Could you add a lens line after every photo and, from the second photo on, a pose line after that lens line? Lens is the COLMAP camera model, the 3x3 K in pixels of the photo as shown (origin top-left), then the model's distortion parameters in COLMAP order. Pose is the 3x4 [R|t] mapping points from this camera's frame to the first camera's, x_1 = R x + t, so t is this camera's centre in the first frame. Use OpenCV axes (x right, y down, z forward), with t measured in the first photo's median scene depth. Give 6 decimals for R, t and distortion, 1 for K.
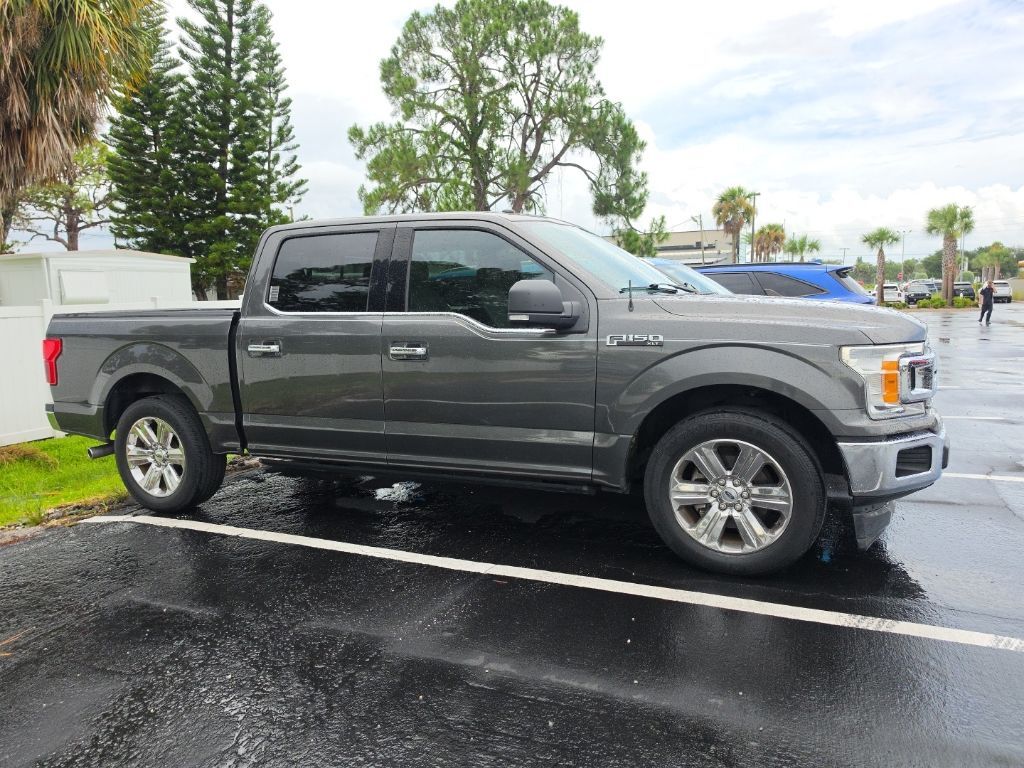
lens RADIAL K [[738.9, 0, 493.2], [0, 738.9, 385.9], [0, 0, 1]] dist [0.033123, -0.080192]
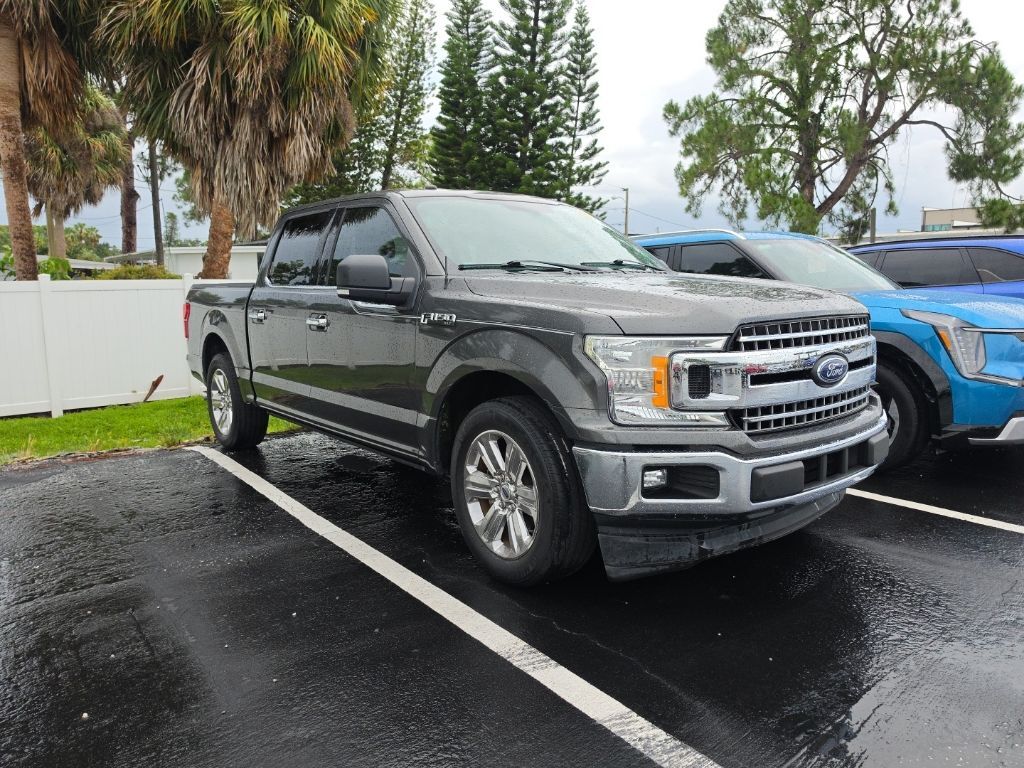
lens RADIAL K [[746.5, 0, 502.8], [0, 746.5, 371.3], [0, 0, 1]] dist [0.008559, -0.035552]
pose [[0.888219, 0.057584, -0.455797, 0.113334], [-0.055057, 0.998306, 0.018831, -0.003464], [0.456109, 0.008368, 0.889884, 0.031793]]
